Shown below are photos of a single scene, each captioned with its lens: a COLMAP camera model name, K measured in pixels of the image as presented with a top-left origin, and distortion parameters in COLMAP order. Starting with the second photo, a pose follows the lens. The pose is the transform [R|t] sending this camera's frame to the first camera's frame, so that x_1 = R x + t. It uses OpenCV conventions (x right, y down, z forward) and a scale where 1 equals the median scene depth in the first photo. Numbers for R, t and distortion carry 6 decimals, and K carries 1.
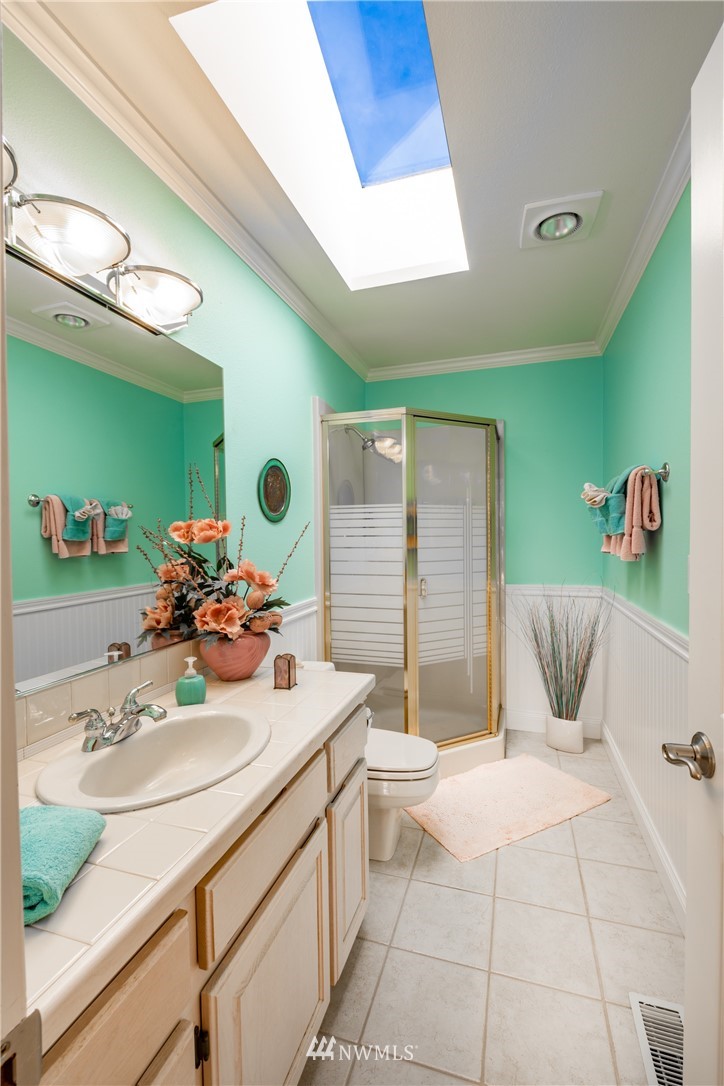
lens RADIAL K [[483.5, 0, 367.7], [0, 483.5, 545.2], [0, 0, 1]] dist [0.002830, -0.004350]
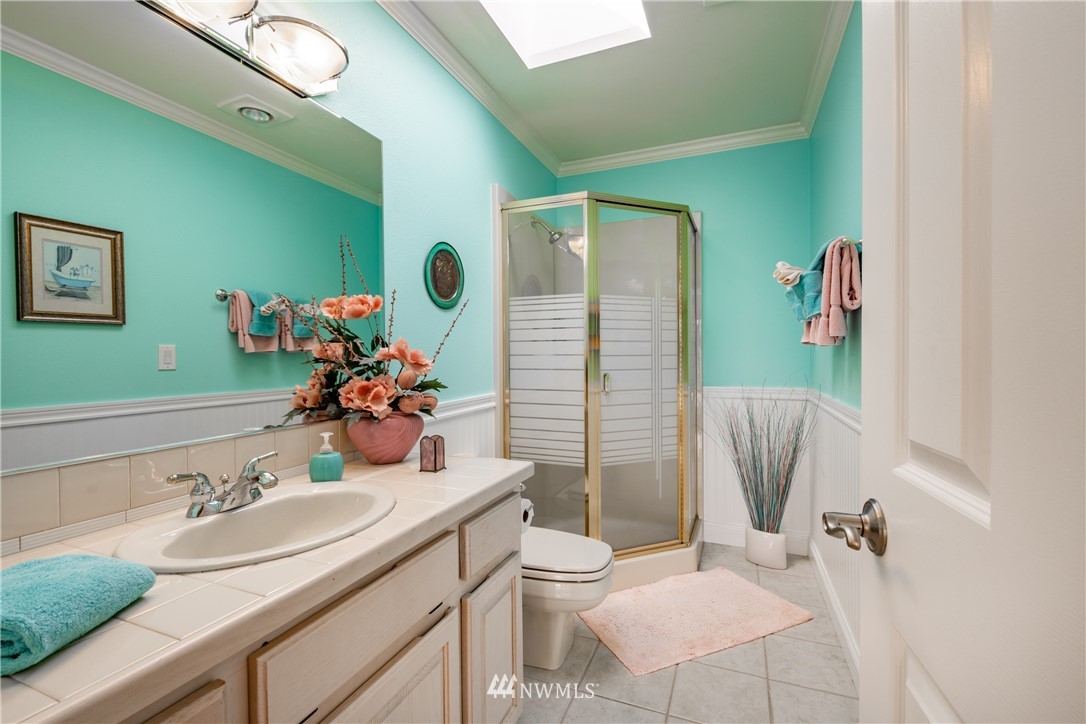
lens RADIAL K [[483.5, 0, 543.8], [0, 483.5, 359.9], [0, 0, 1]] dist [0.002830, -0.004350]
pose [[0.996467, 0.005311, -0.083816, 0.085080], [-0.006318, 0.999911, -0.011752, 0.064053], [0.083746, 0.012240, 0.996412, 0.062420]]
